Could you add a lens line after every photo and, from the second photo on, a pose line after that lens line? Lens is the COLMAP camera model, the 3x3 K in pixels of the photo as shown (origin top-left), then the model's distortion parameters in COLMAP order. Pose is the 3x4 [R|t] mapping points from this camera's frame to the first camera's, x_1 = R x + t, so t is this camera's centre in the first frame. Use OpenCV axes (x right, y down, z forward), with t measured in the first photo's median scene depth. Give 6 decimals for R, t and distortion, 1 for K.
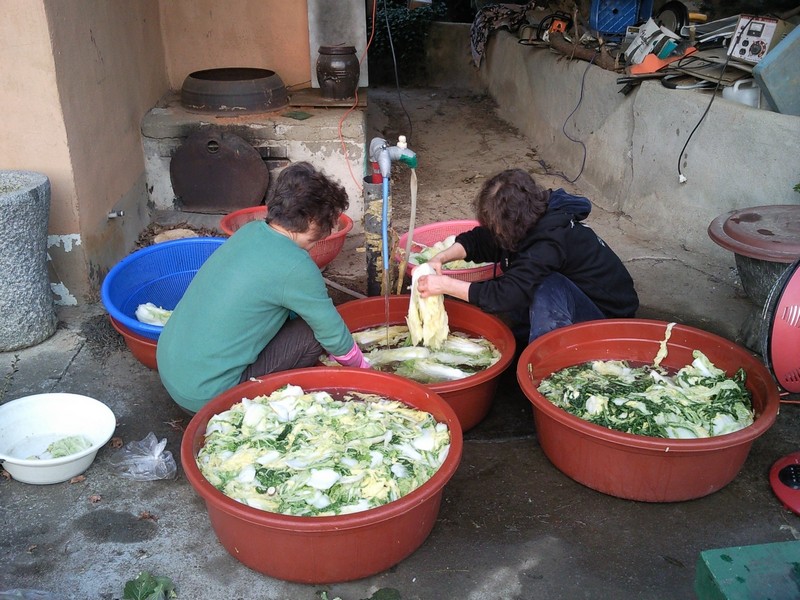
lens RADIAL K [[815.3, 0, 400.0], [0, 815.3, 300.0], [0, 0, 1]] dist [-0.021709, -0.007898]
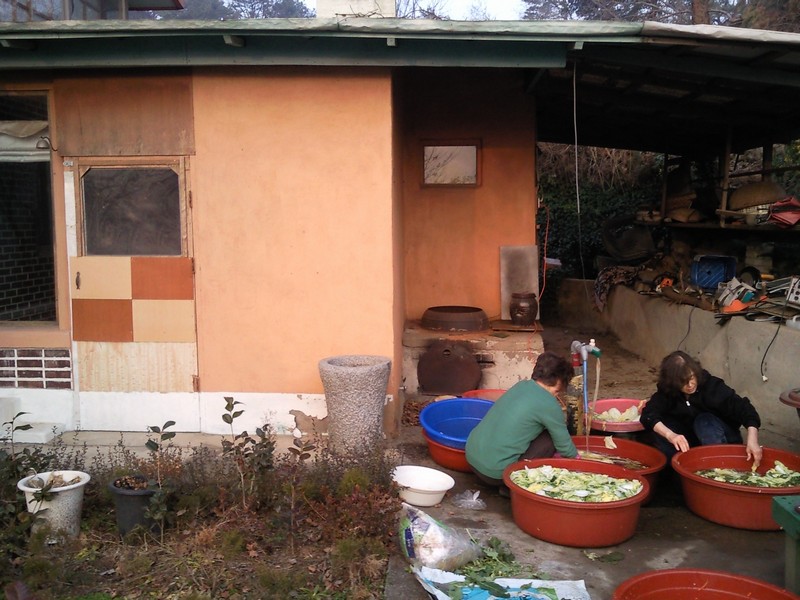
lens RADIAL K [[789.8, 0, 399.0], [0, 789.8, 280.3], [0, 0, 1]] dist [-0.003441, -0.021432]
pose [[0.992553, 0.011742, -0.121250, -0.139548], [-0.049923, 0.947128, -0.316949, 0.161718], [0.111118, 0.320641, 0.940660, -0.471445]]
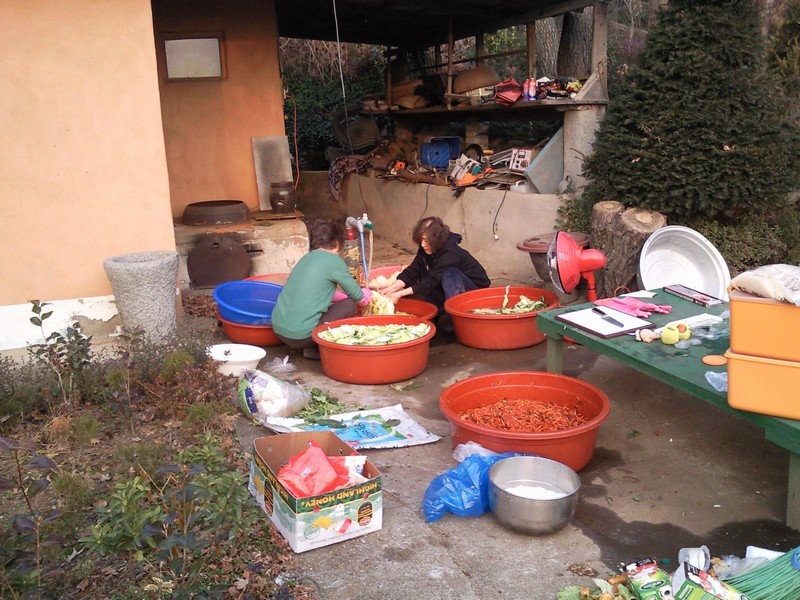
lens RADIAL K [[791.9, 0, 400.0], [0, 791.9, 300.0], [0, 0, 1]] dist [0.014819, -0.107619]
pose [[0.966760, -0.099937, 0.235347, -0.258242], [0.140262, 0.976878, -0.161354, 0.217073], [-0.213780, 0.189001, 0.958424, -0.549575]]
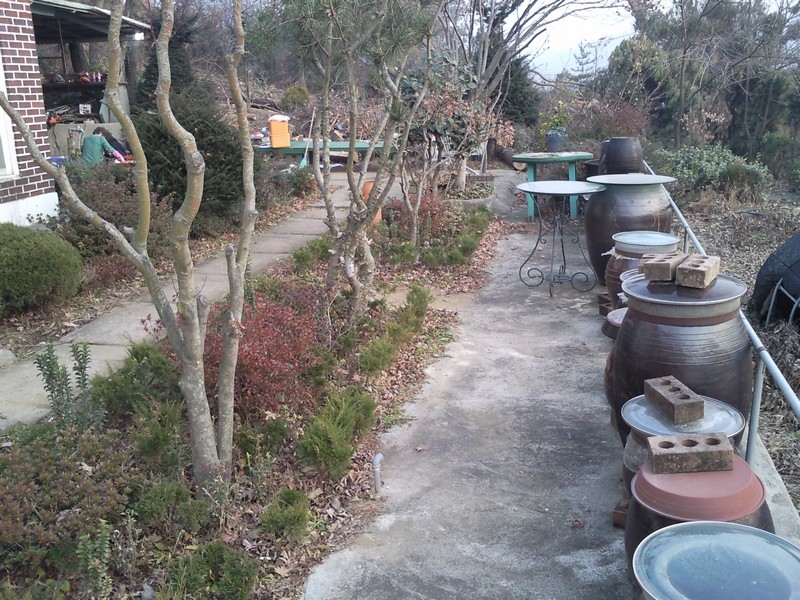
lens RADIAL K [[781.0, 0, 400.0], [0, 781.0, 300.0], [0, 0, 1]] dist [-0.001973, -0.012539]
pose [[0.268132, -0.256479, 0.928614, -2.562956], [0.393362, 0.909044, 0.137493, 0.534241], [-0.879415, 0.328416, 0.344633, -1.202963]]
